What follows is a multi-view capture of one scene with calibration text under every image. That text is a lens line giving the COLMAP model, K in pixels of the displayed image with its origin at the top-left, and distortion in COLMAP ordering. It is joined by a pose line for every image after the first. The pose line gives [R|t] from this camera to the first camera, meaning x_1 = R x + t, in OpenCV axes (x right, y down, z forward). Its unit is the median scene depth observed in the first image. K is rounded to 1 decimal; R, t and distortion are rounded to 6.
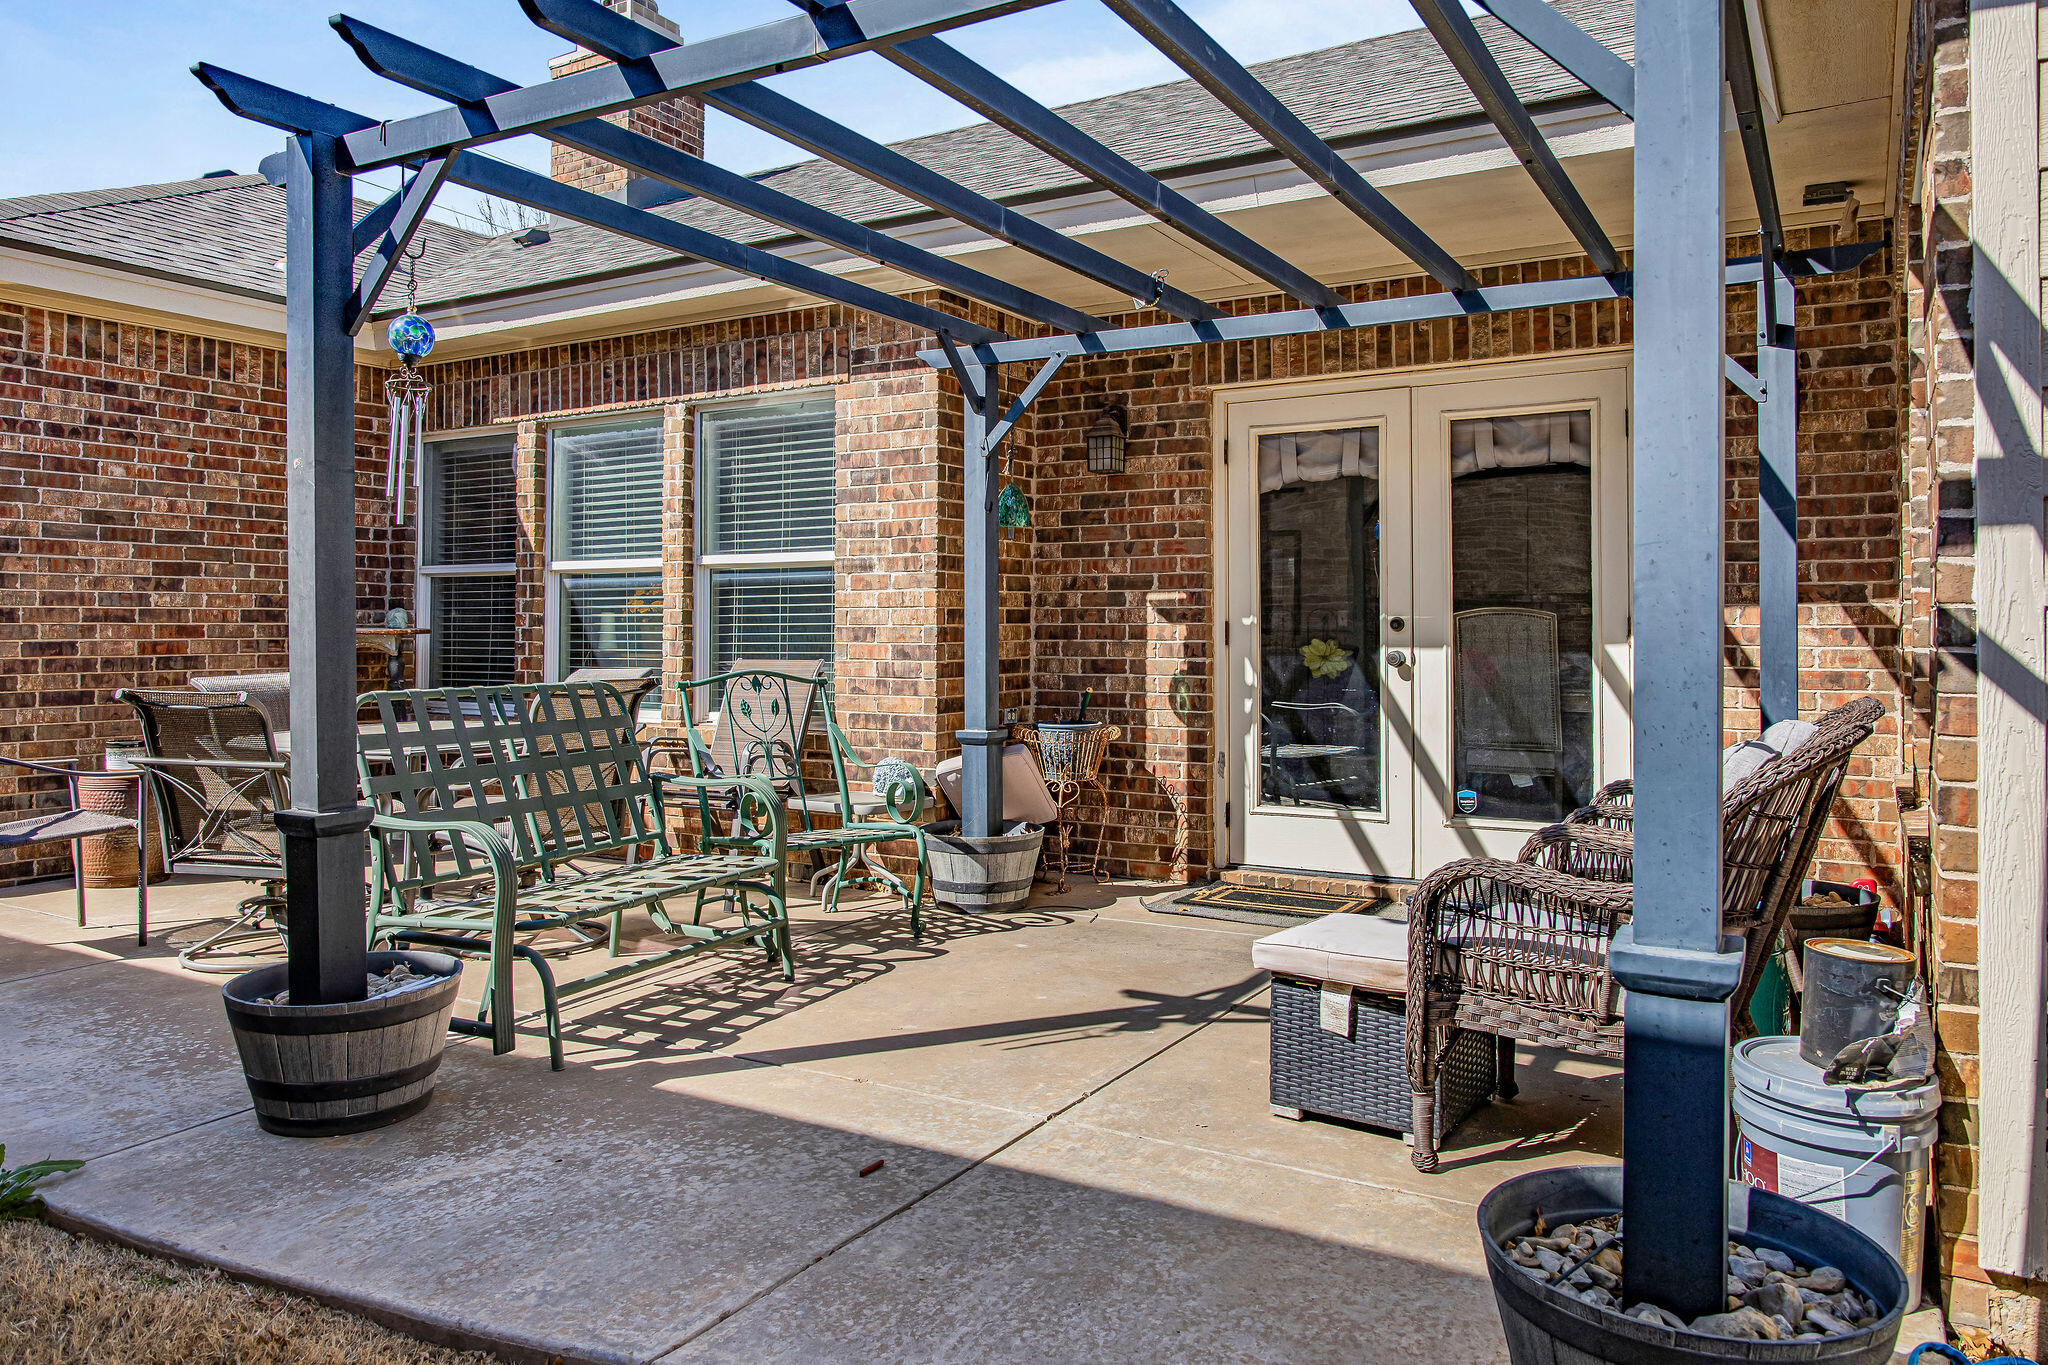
lens RADIAL K [[1433.8, 0, 1134.5], [0, 1433.8, 629.5], [0, 0, 1]] dist [-0.013603, 0.002909]
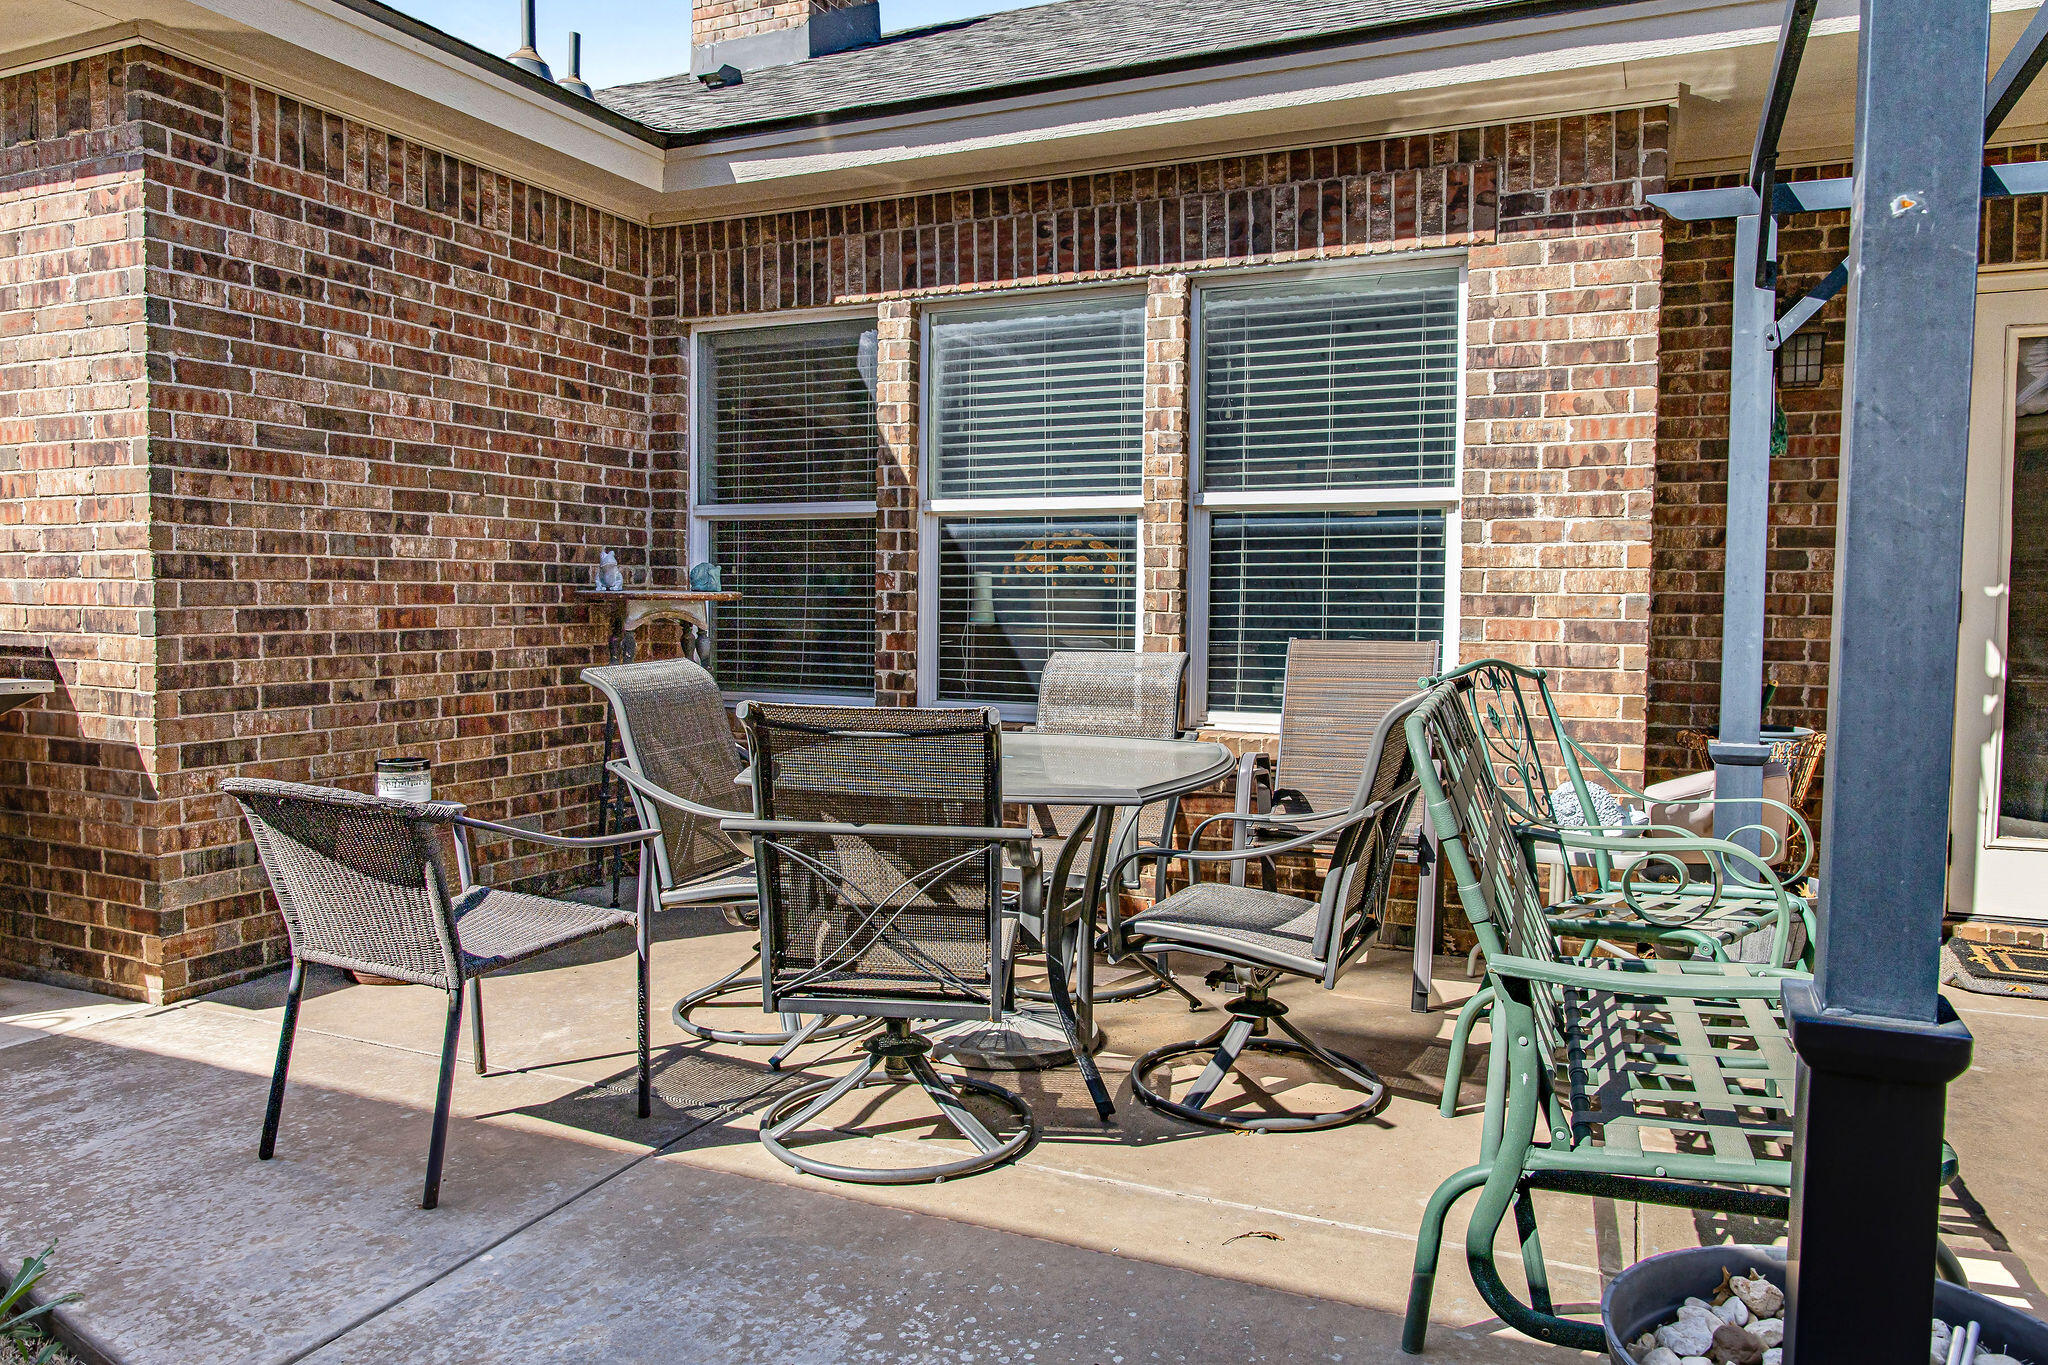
lens RADIAL K [[1433.8, 0, 1145.6], [0, 1433.8, 700.0], [0, 0, 1]] dist [-0.013603, 0.002909]
pose [[0.994162, -0.000647, 0.107891, -0.414308], [-0.007294, 0.997291, 0.073193, -0.000566], [-0.107647, -0.073553, 0.991465, 0.291891]]
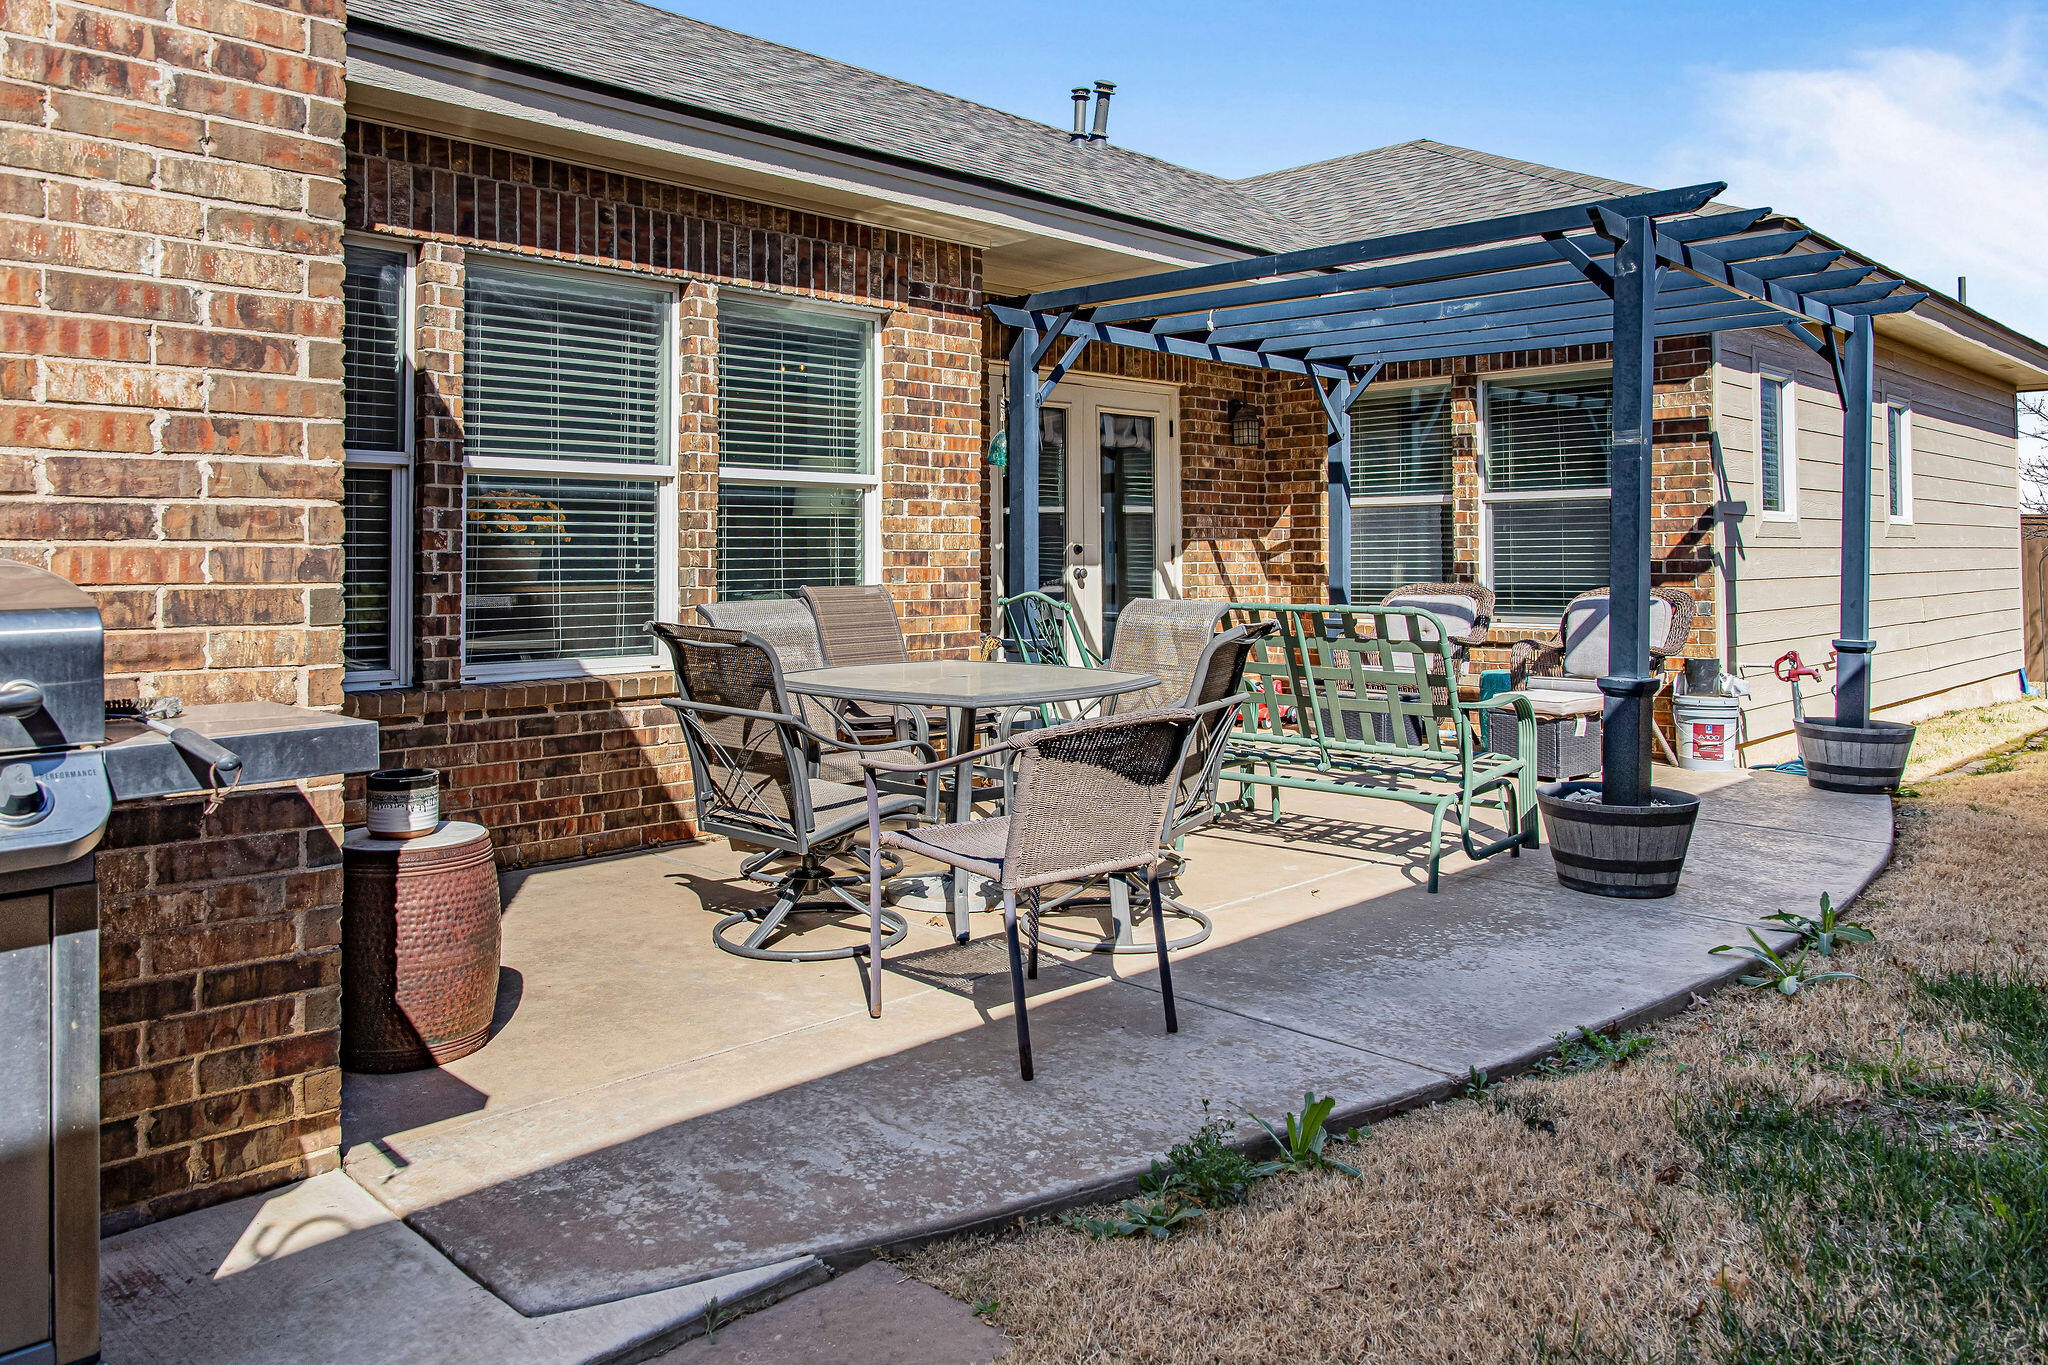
lens RADIAL K [[1467.3, 0, 955.8], [0, 1467.3, 547.6], [0, 0, 1]] dist [-0.042601, 0.005214]
pose [[0.263370, 0.001892, 0.964693, -1.121023], [-0.001688, 0.999997, -0.001501, -0.002569], [-0.964693, -0.001233, 0.263372, 0.645199]]
